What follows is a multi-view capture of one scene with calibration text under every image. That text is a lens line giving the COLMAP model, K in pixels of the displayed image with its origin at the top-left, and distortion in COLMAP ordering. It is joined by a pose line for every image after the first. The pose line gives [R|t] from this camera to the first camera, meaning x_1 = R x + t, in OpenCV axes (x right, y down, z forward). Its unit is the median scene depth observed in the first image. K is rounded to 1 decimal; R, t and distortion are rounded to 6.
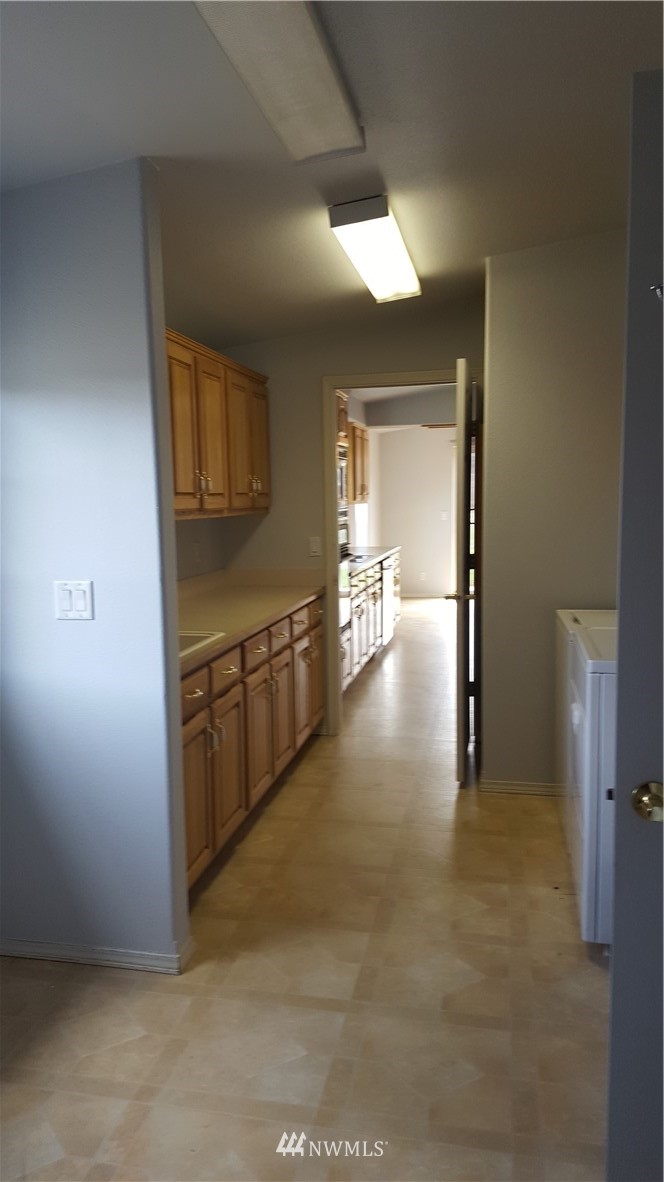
lens RADIAL K [[870.0, 0, 332.0], [0, 870.0, 591.0], [0, 0, 1]] dist [0.095269, -0.093684]
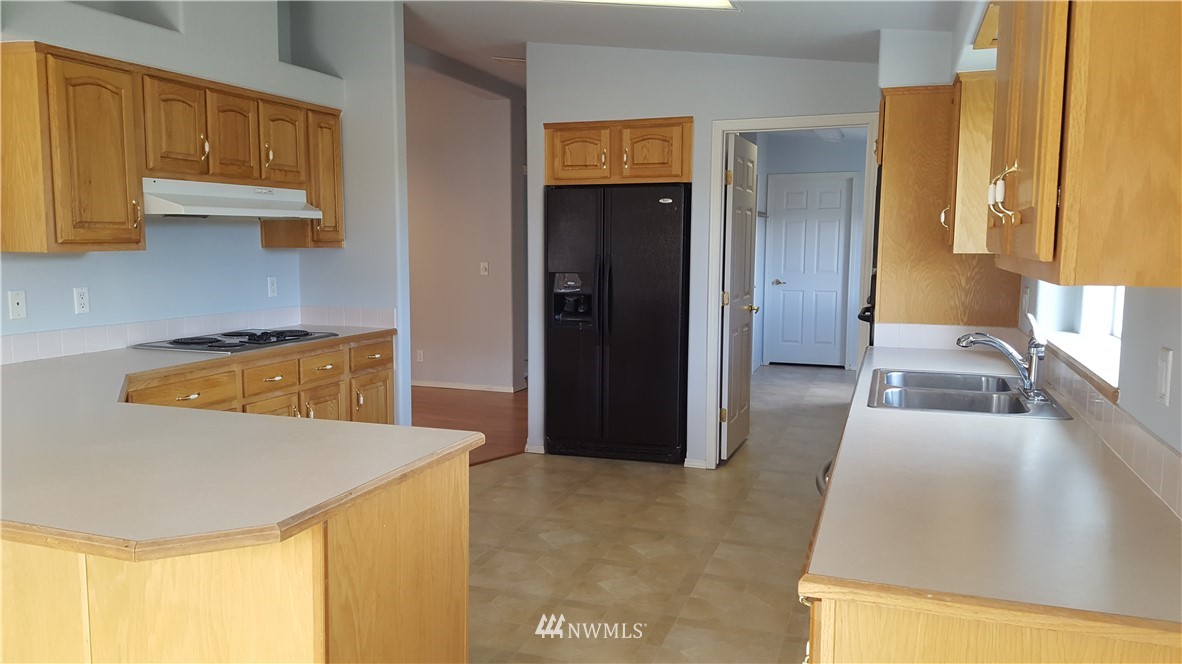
lens RADIAL K [[870.0, 0, 594.6], [0, 870.0, 352.1], [0, 0, 1]] dist [0.095269, -0.093684]
pose [[-0.990504, -0.008208, 0.137236, 0.026083], [0.023582, 0.973279, 0.228411, -0.217641], [-0.135444, 0.229479, -0.963844, 2.178559]]
